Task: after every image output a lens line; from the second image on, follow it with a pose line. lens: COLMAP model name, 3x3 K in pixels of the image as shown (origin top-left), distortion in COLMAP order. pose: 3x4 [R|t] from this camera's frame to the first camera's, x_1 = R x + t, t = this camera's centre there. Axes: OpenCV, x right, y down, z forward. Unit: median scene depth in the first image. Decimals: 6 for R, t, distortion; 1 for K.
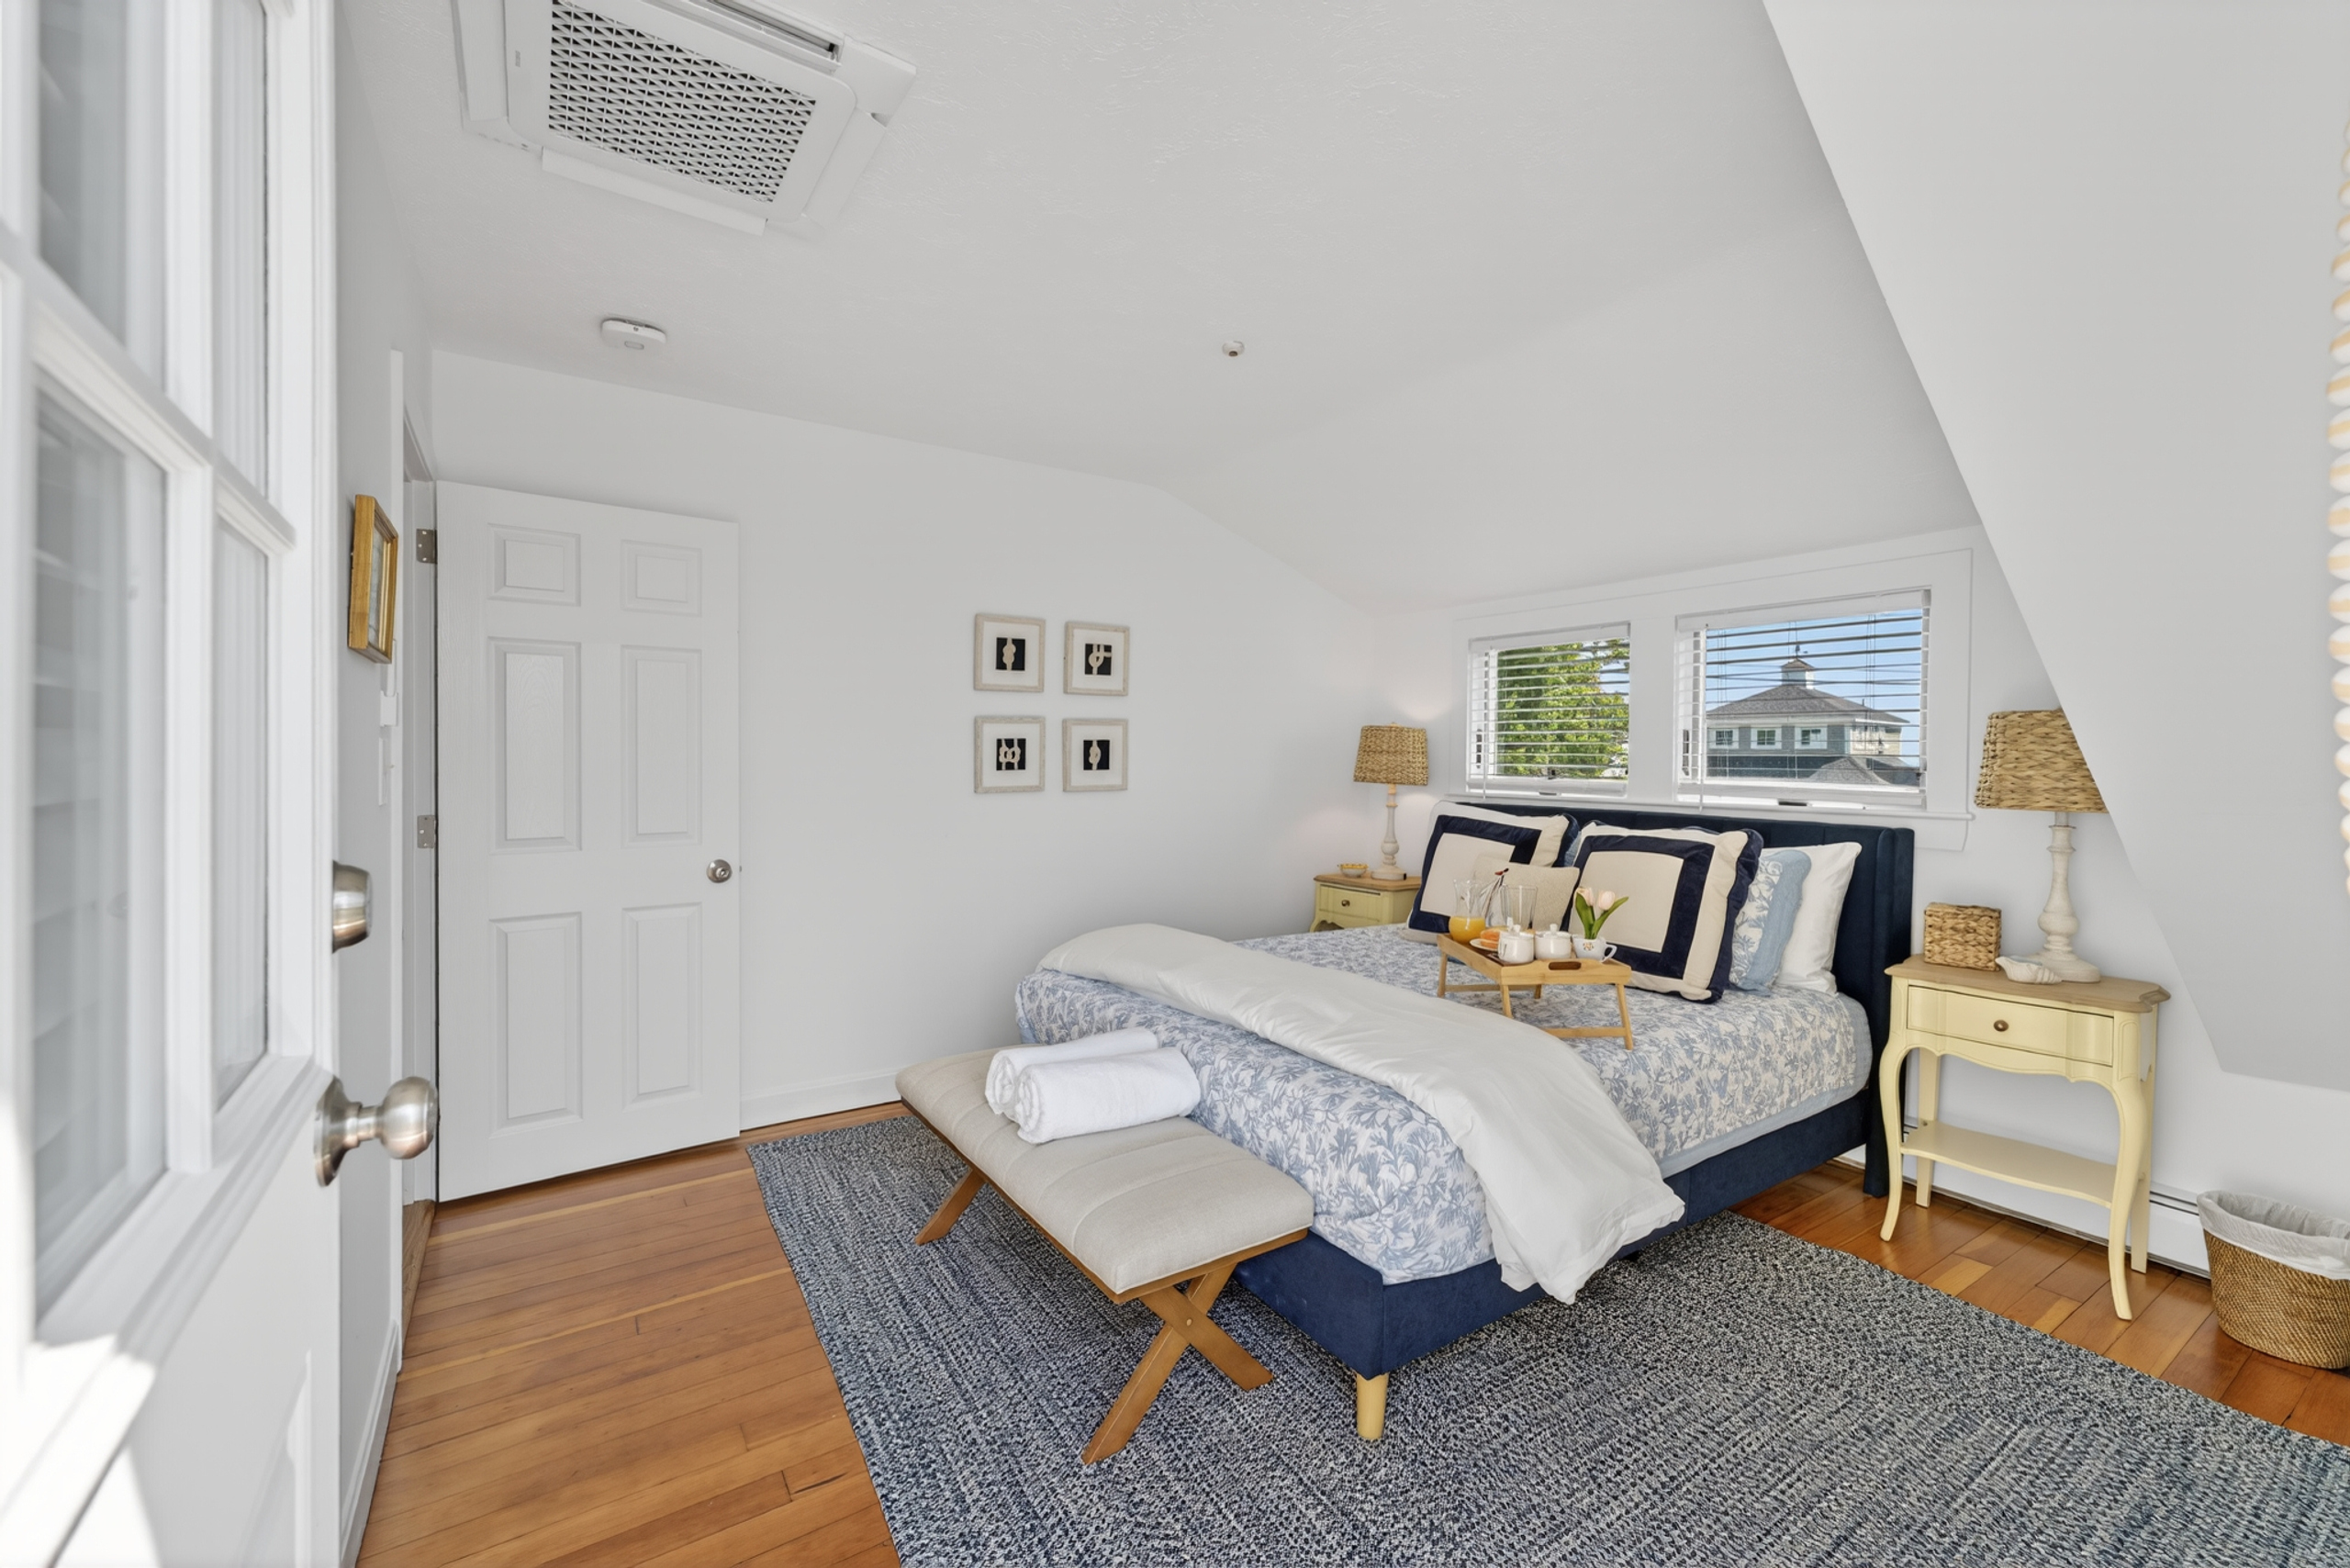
lens RADIAL K [[971.2, 0, 1175.0], [0, 971.2, 755.3], [0, 0, 1]] dist [-0.000221, -0.000009]
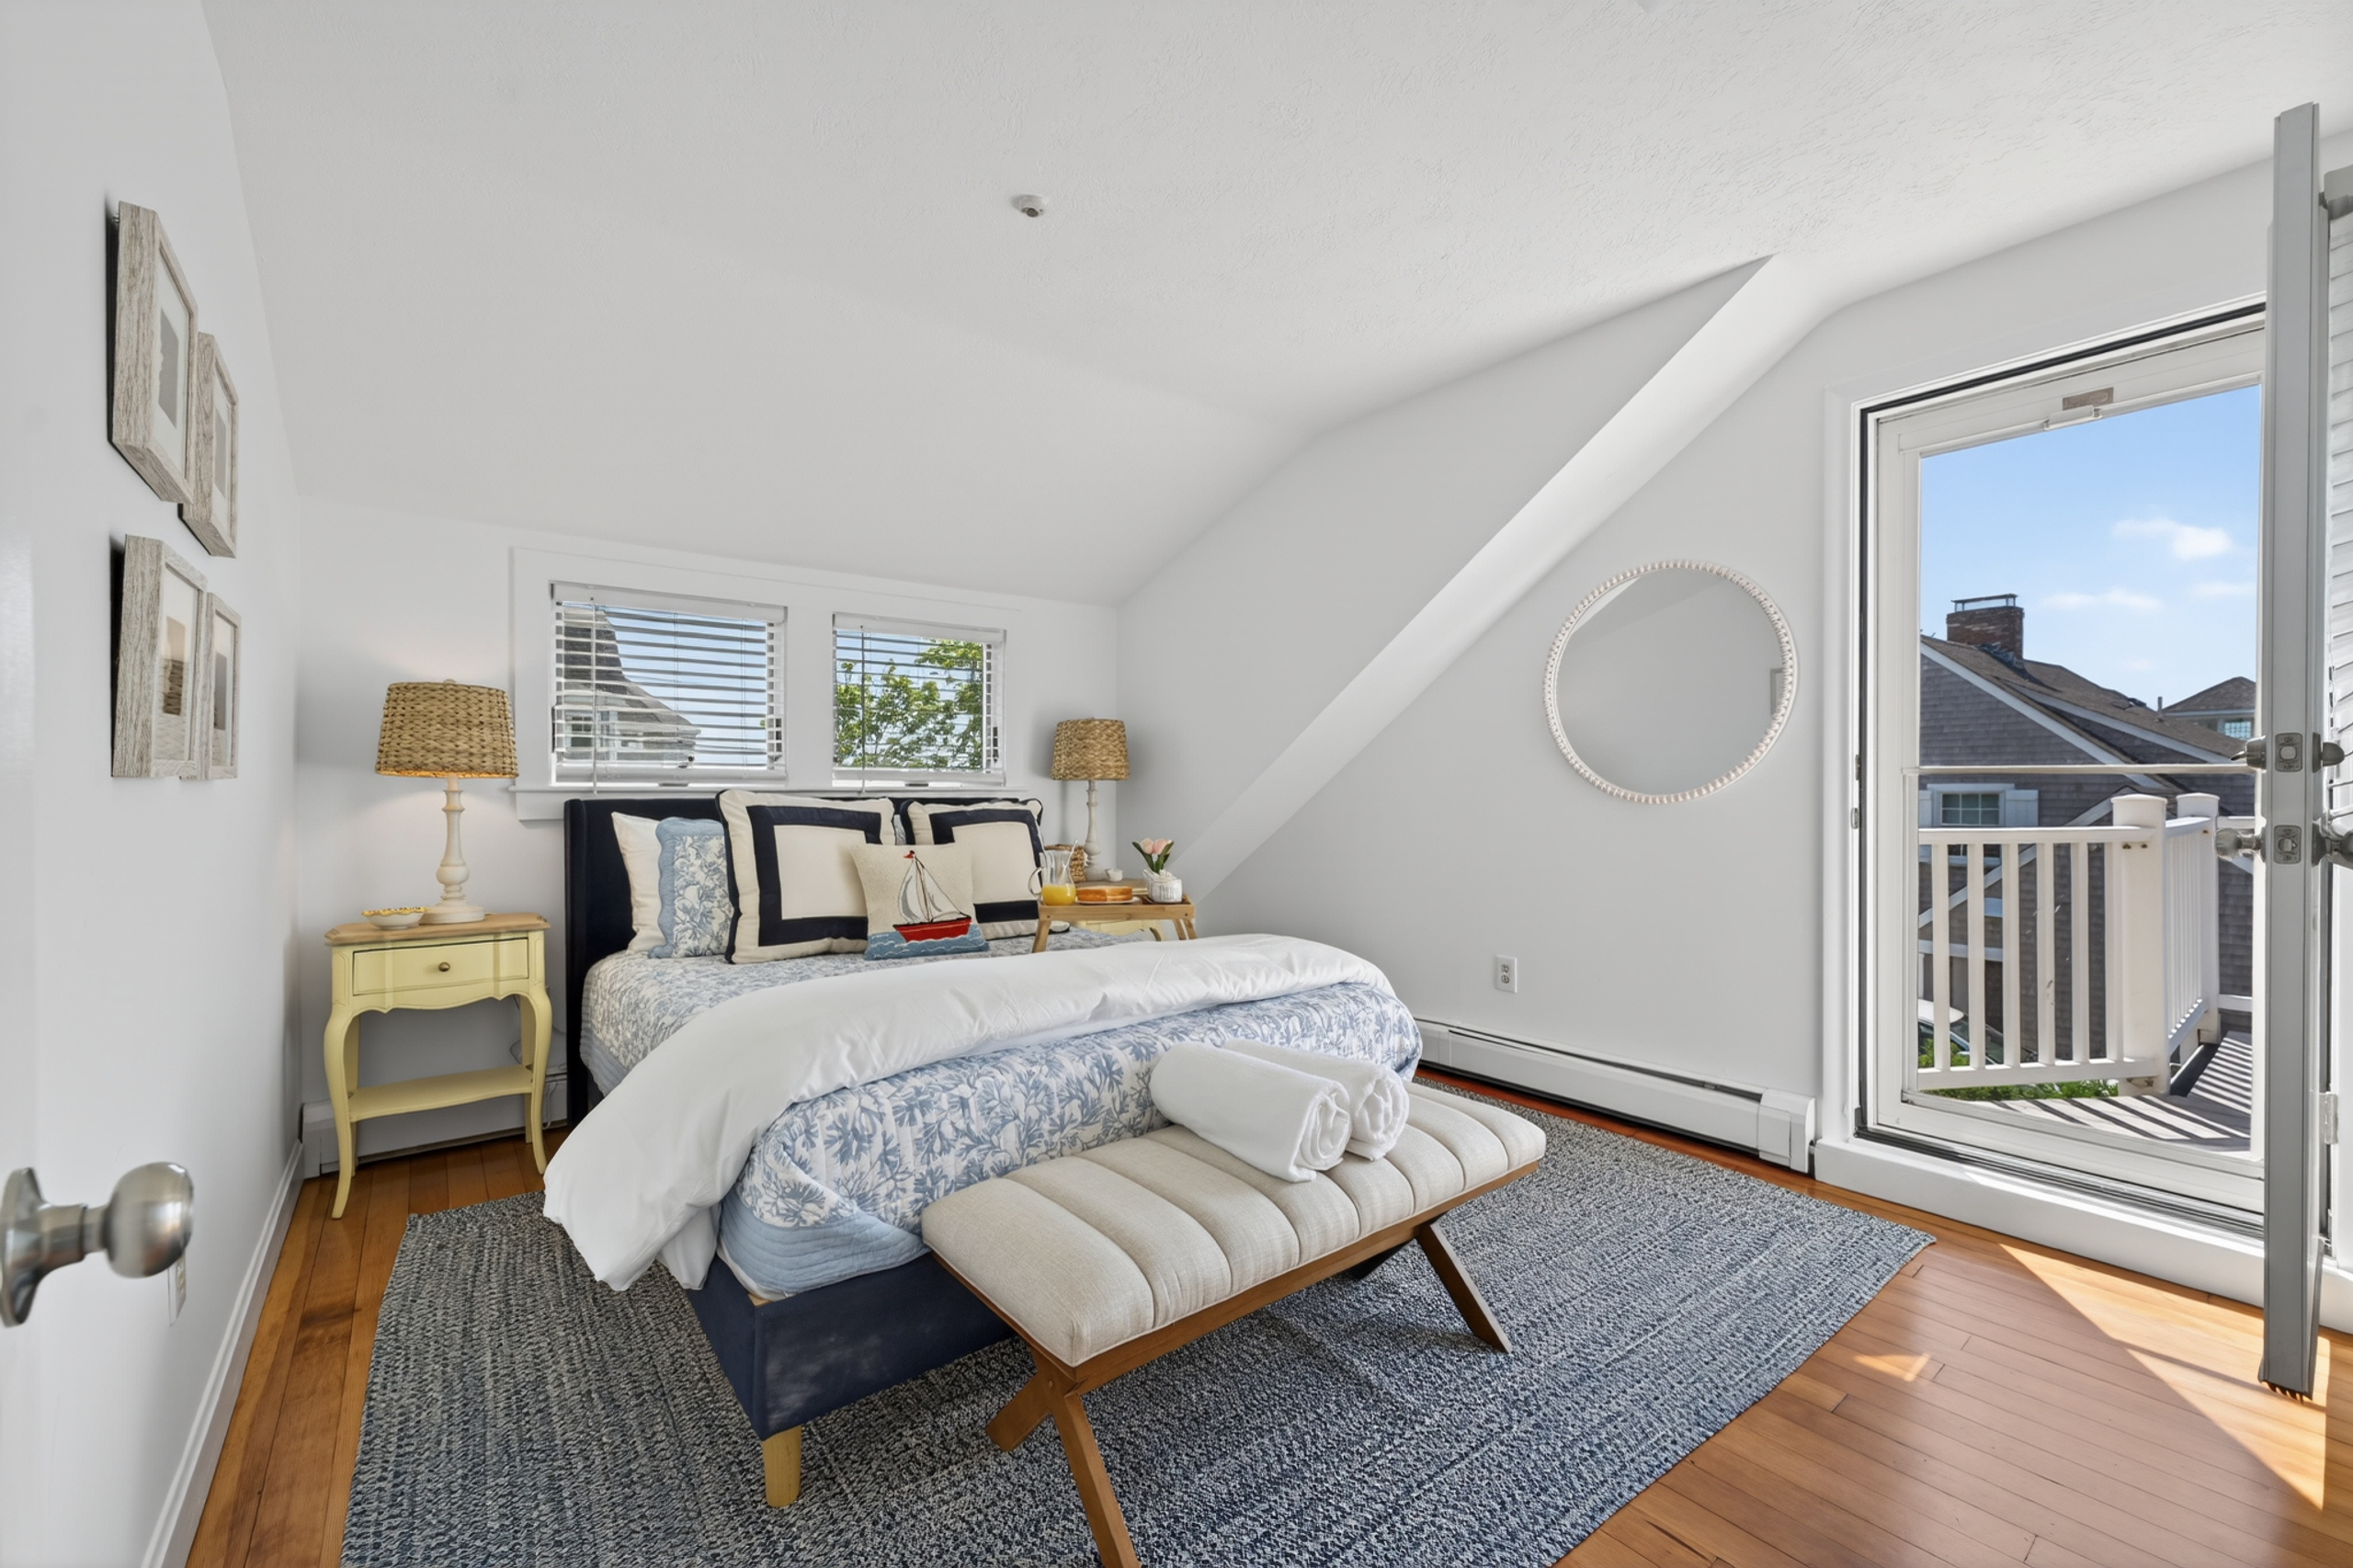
lens RADIAL K [[944.8, 0, 1176.5], [0, 944.8, 784.0], [0, 0, 1]] dist [-0.000174, -0.000017]
pose [[-0.083187, -0.001837, 0.996532, -0.510312], [-0.000819, 0.999998, 0.001775, 0.040701], [-0.996534, -0.000668, -0.083188, 0.673551]]
